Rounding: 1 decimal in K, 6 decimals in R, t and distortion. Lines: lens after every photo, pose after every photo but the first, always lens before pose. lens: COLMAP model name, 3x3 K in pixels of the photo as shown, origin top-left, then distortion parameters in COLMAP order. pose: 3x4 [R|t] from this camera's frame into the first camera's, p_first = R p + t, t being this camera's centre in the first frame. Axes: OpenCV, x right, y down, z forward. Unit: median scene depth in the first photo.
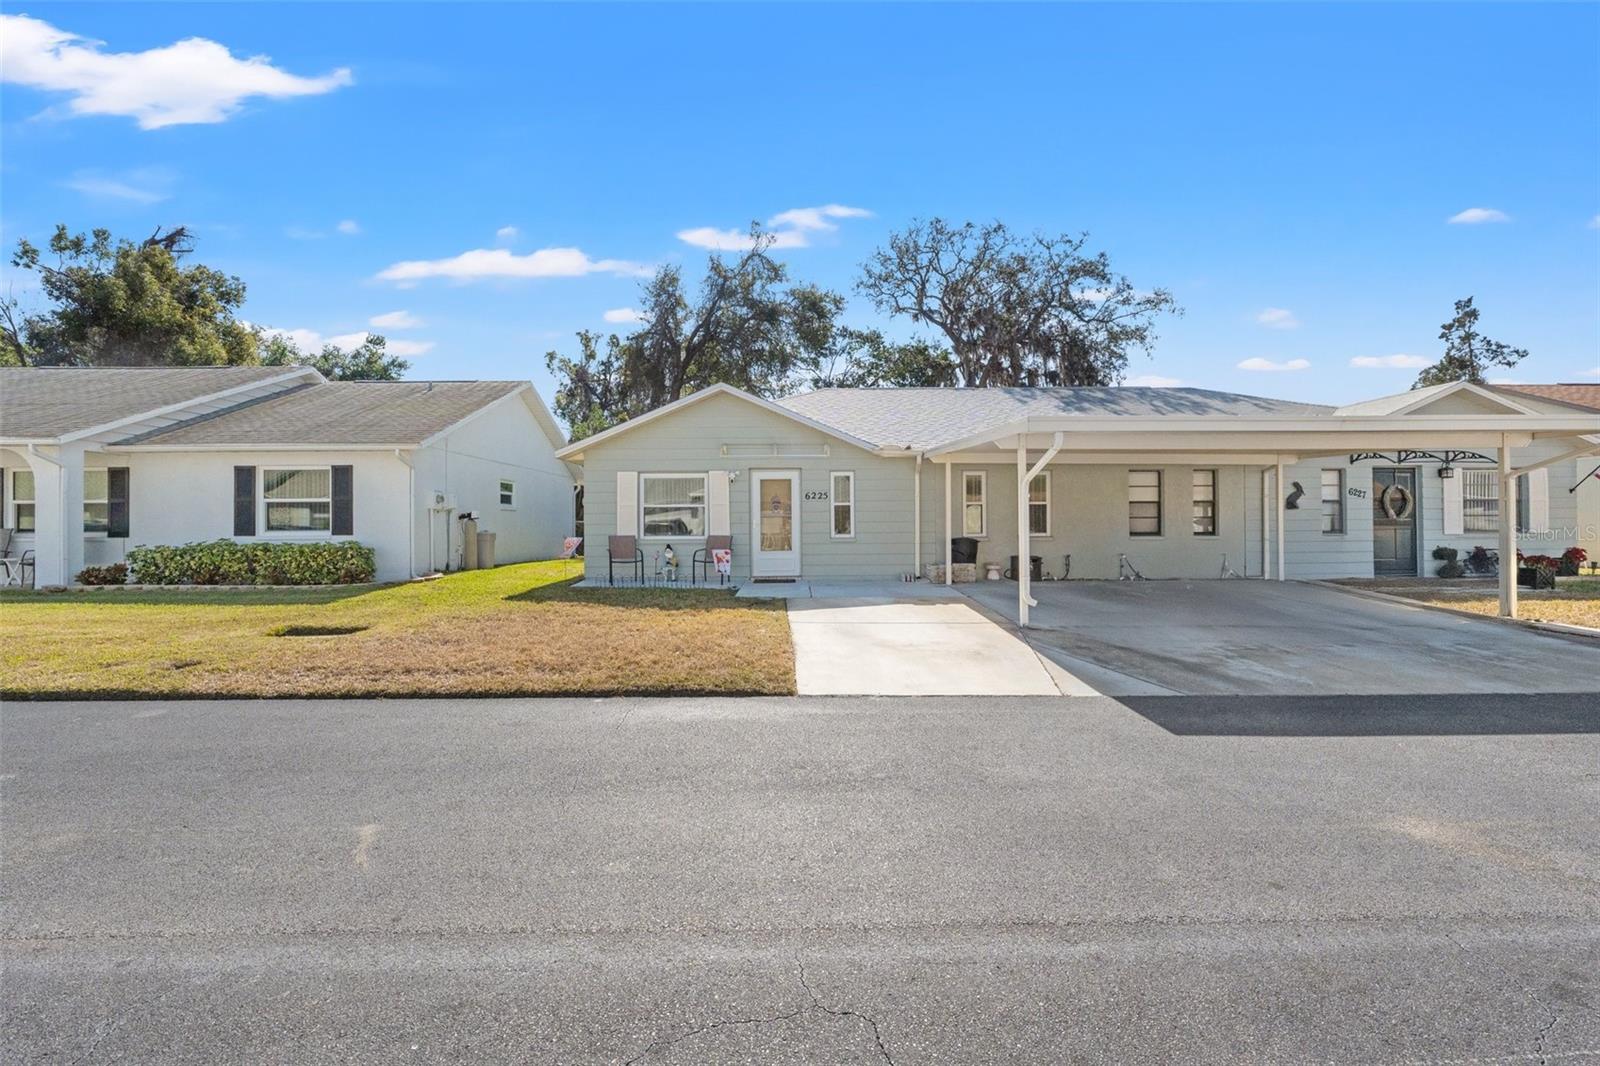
lens RADIAL K [[674.0, 0, 797.3], [0, 674.0, 528.6], [0, 0, 1]] dist [-0.007446, -0.000263]
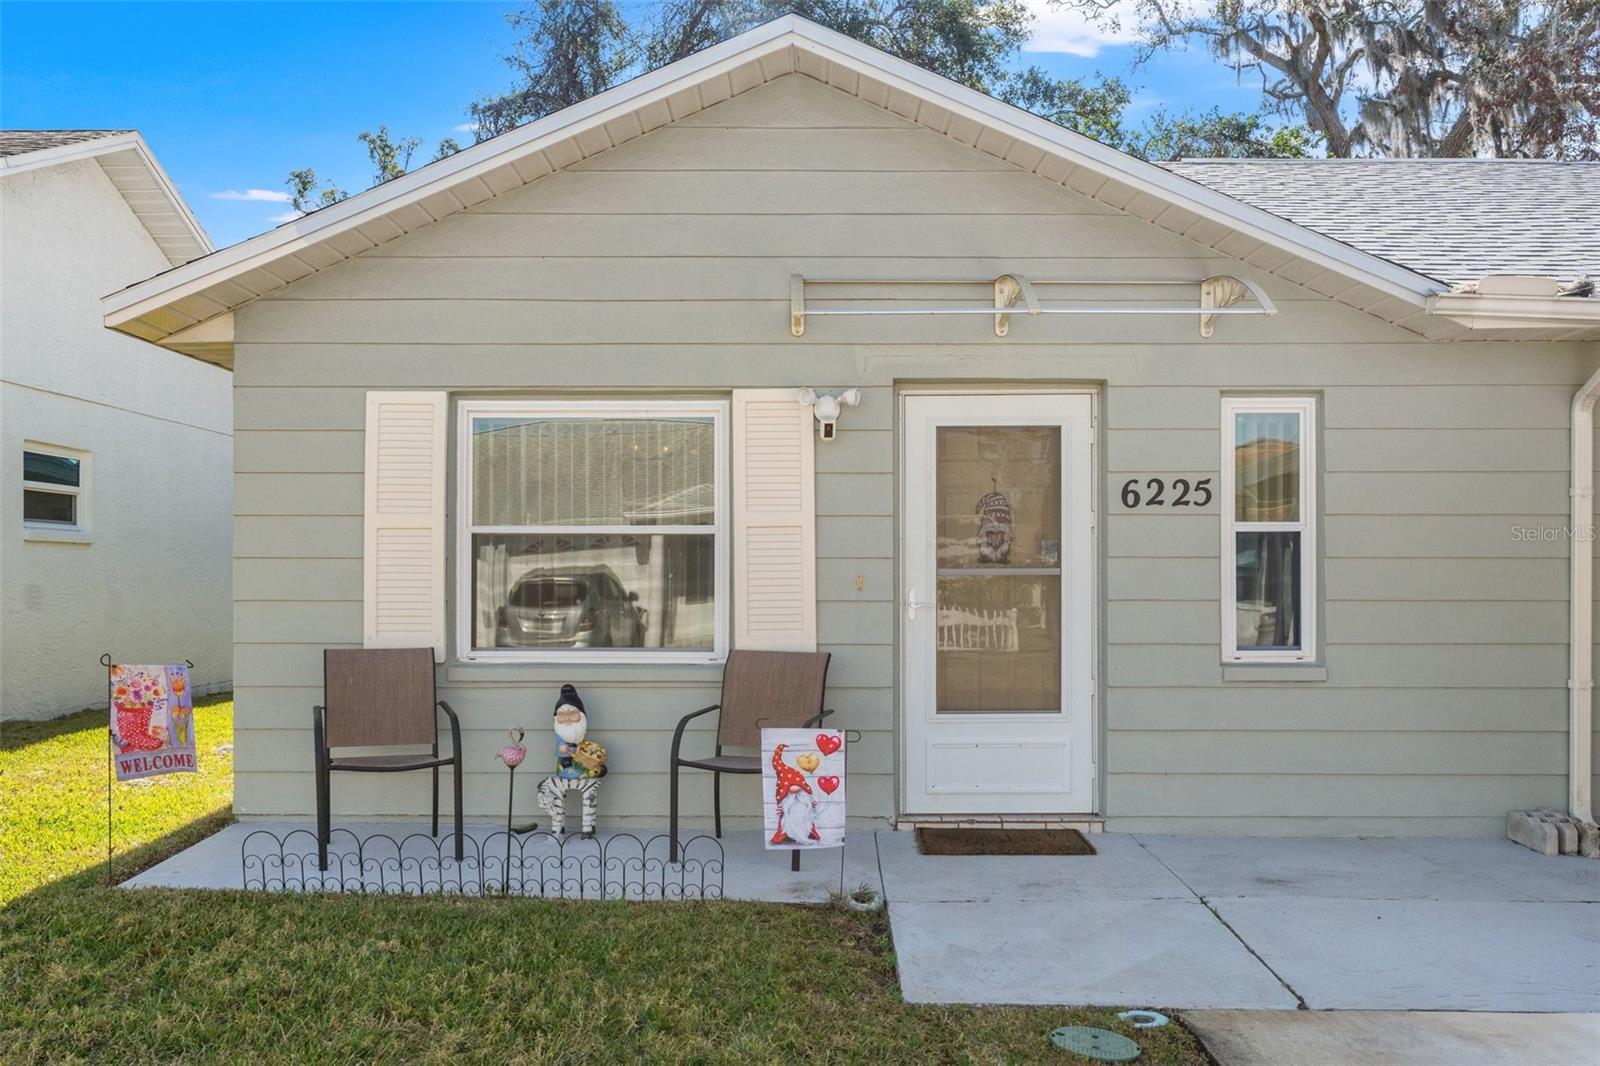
lens RADIAL K [[1391.2, 0, 794.4], [0, 1391.2, 605.7], [0, 0, 1]] dist [-0.002287, -0.000113]
pose [[0.999342, 0.007432, -0.035501, -0.088831], [-0.006873, 0.999851, 0.015835, -0.014914], [0.035614, -0.015580, 0.999244, 0.485104]]
